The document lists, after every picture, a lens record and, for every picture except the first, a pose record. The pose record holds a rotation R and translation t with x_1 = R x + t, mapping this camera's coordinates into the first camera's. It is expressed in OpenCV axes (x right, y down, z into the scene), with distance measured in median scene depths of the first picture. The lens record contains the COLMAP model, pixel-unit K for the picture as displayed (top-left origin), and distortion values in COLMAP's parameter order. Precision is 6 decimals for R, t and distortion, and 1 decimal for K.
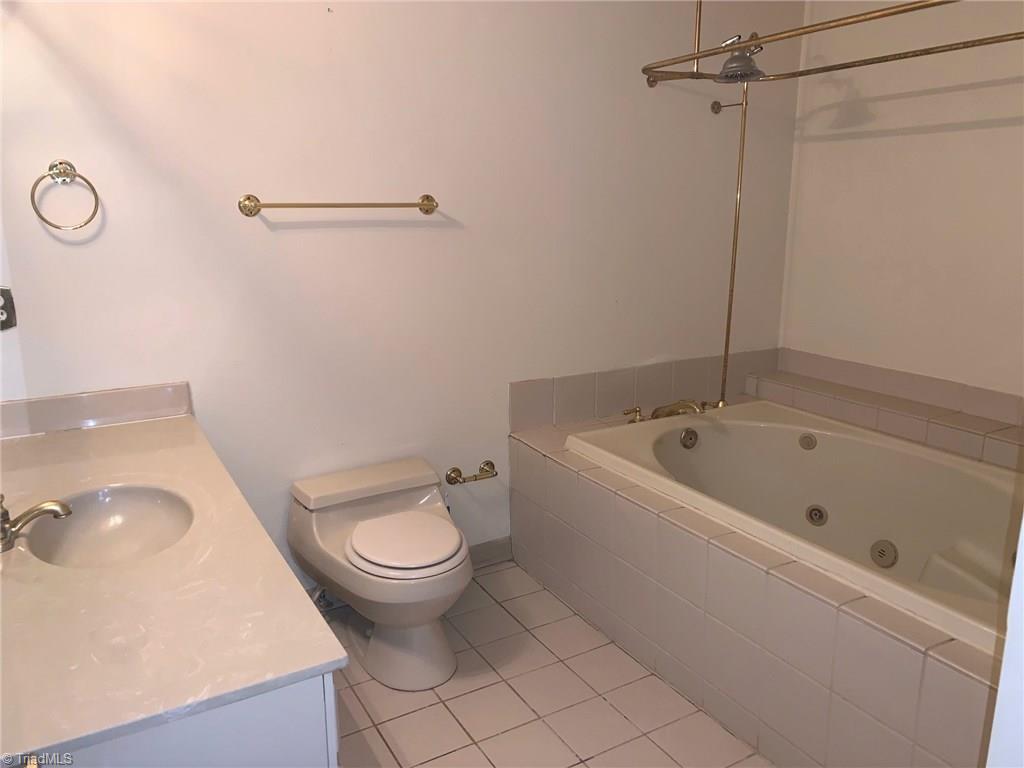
lens RADIAL K [[788.6, 0, 509.4], [0, 788.6, 387.2], [0, 0, 1]] dist [0.022356, -0.017721]
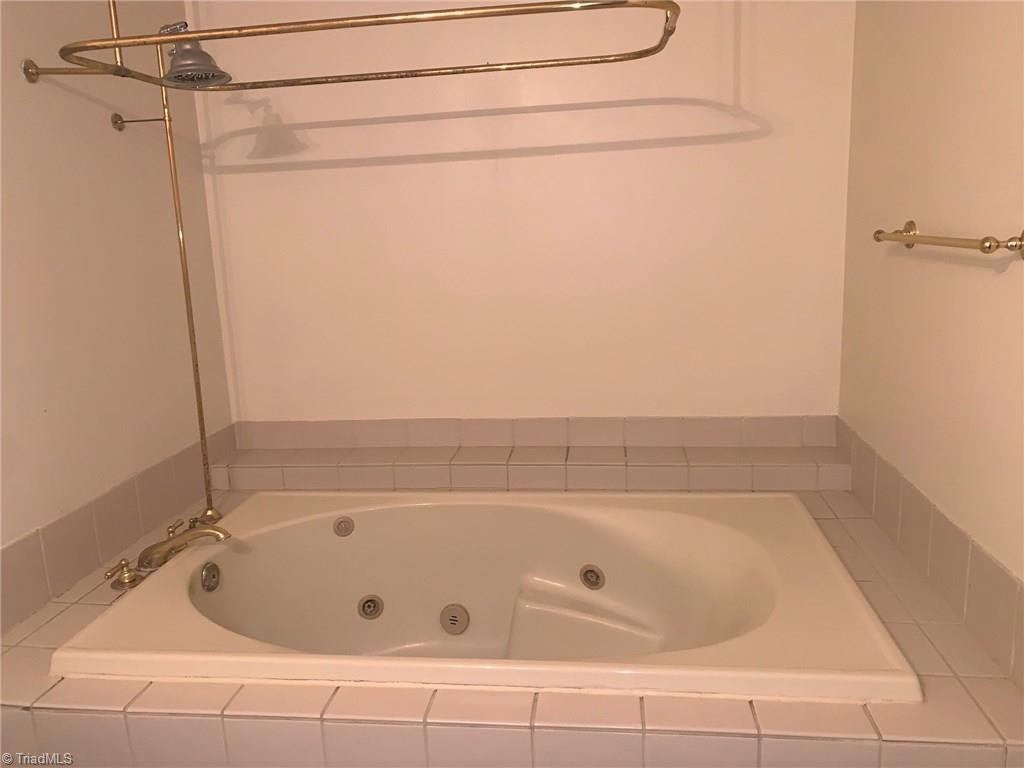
lens RADIAL K [[788.6, 0, 514.0], [0, 788.6, 376.9], [0, 0, 1]] dist [0.022356, -0.017721]
pose [[0.599309, -0.181293, 0.779719, -0.133286], [0.229943, 0.971957, 0.049251, -0.083094], [-0.766782, 0.149774, 0.624190, 0.317284]]
